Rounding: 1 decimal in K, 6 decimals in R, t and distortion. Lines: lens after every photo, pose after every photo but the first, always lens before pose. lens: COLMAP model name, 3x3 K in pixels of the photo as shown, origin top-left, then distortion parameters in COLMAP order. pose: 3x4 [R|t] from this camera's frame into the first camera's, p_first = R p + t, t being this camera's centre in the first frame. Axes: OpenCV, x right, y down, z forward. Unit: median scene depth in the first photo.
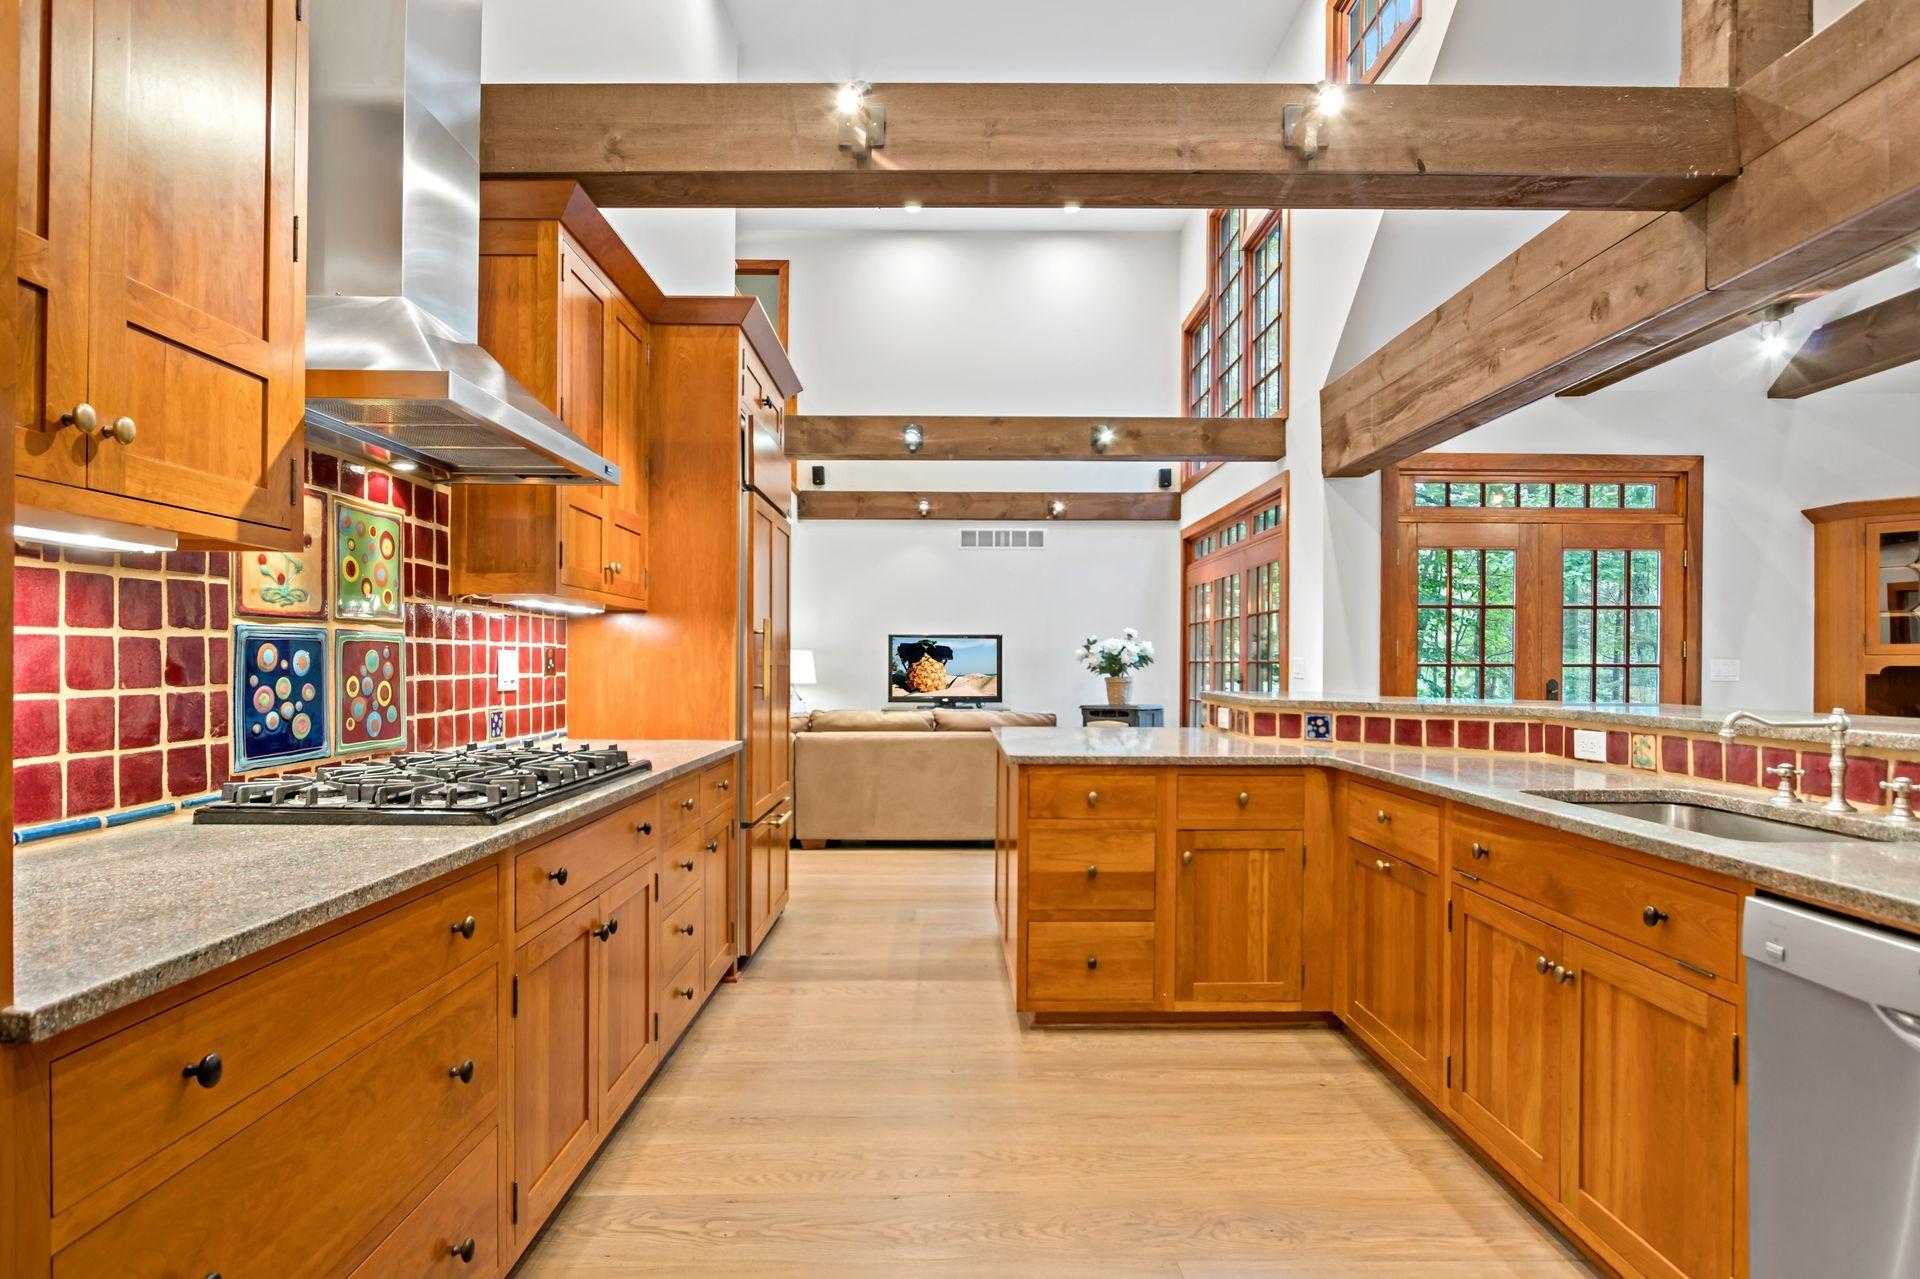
lens RADIAL K [[980.0, 0, 940.8], [0, 980.0, 674.0], [0, 0, 1]] dist [-0.021382, 0.005172]
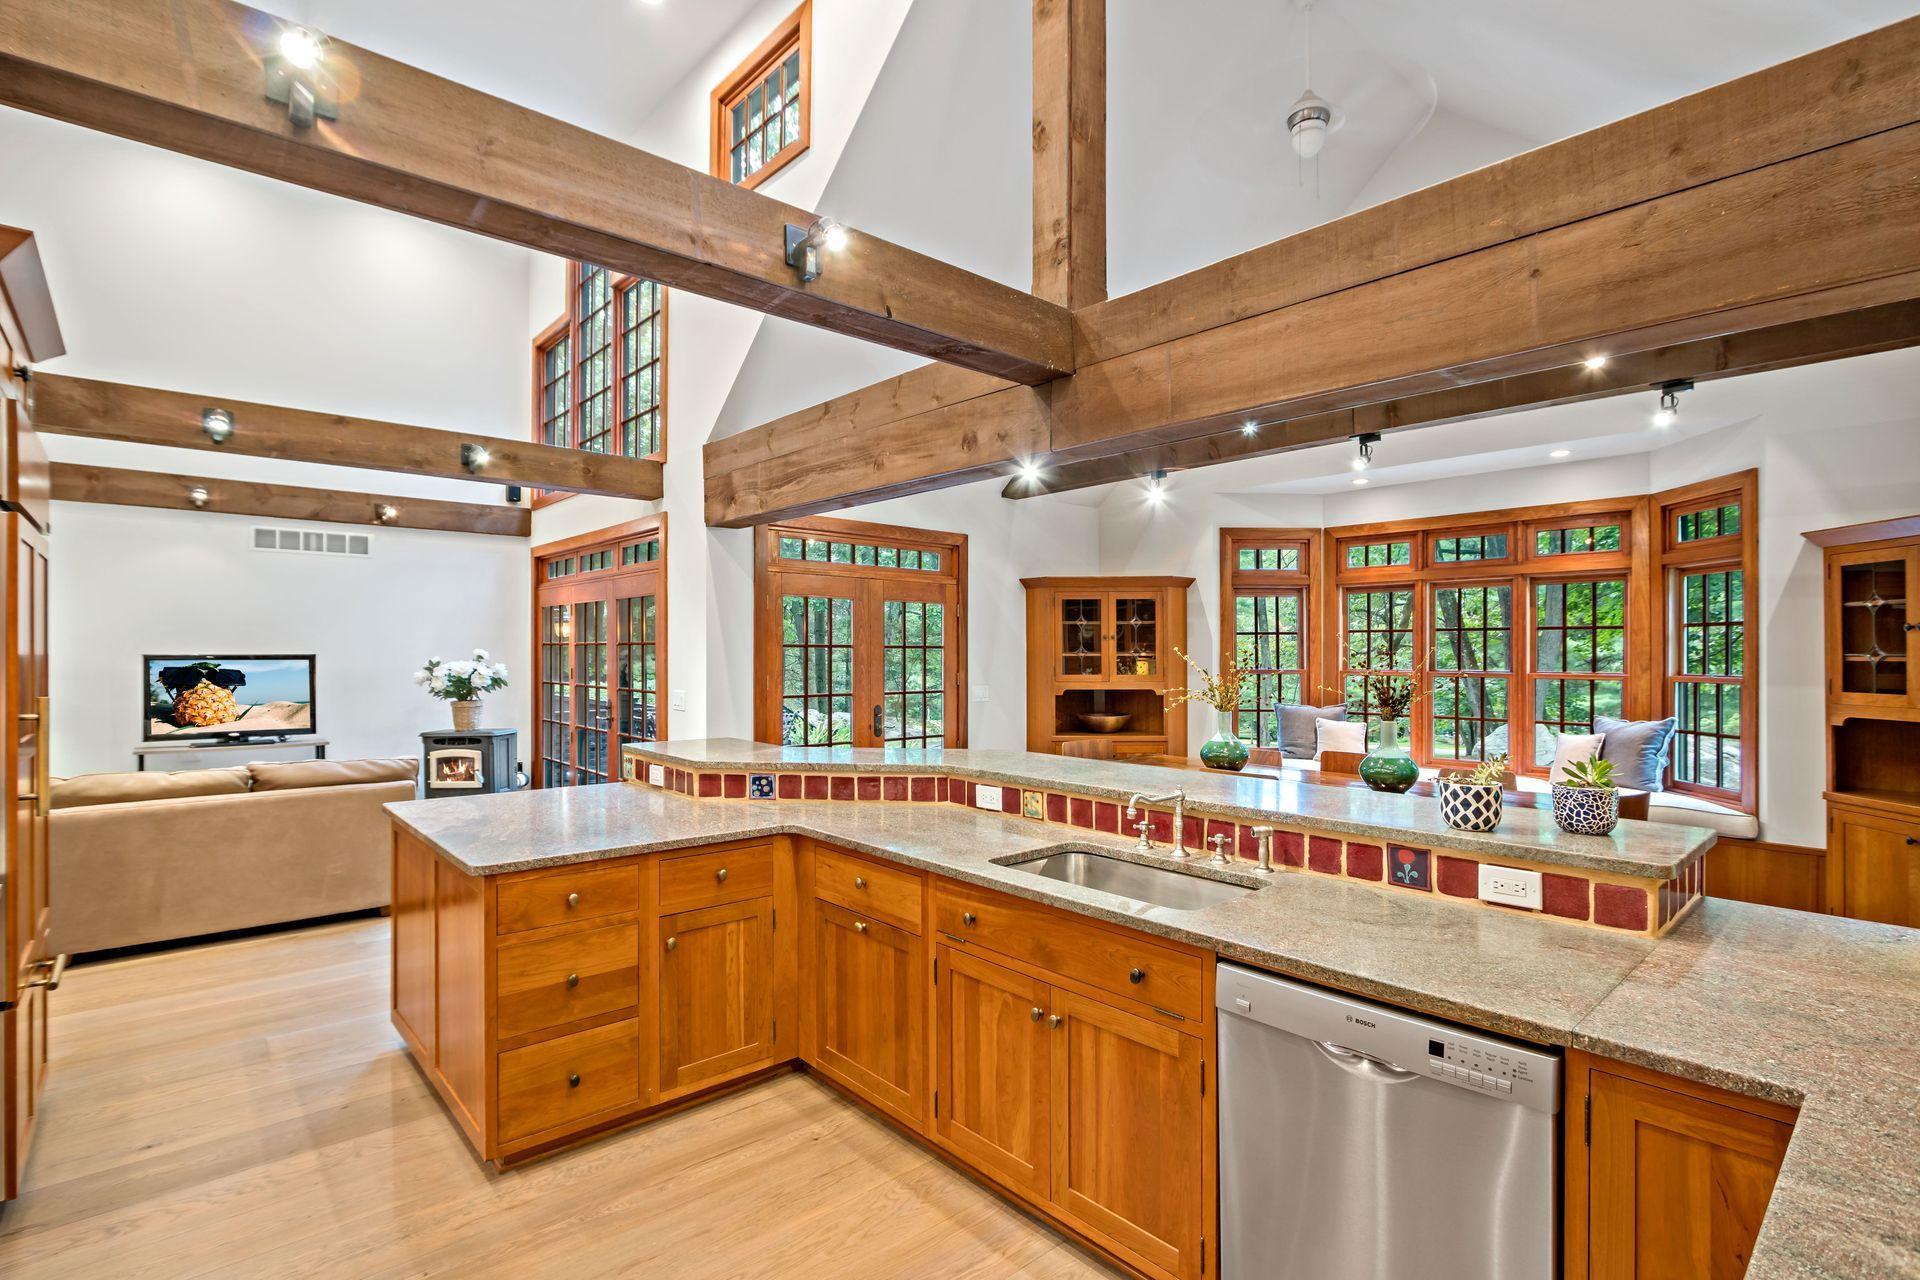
lens RADIAL K [[911.6, 0, 934.0], [0, 911.6, 649.6], [0, 0, 1]] dist [-0.024629, 0.005090]
pose [[0.749027, -0.002115, 0.662536, -0.148266], [0.007500, 0.999958, -0.005287, -0.097787], [-0.662497, 0.008929, 0.749012, 0.134630]]
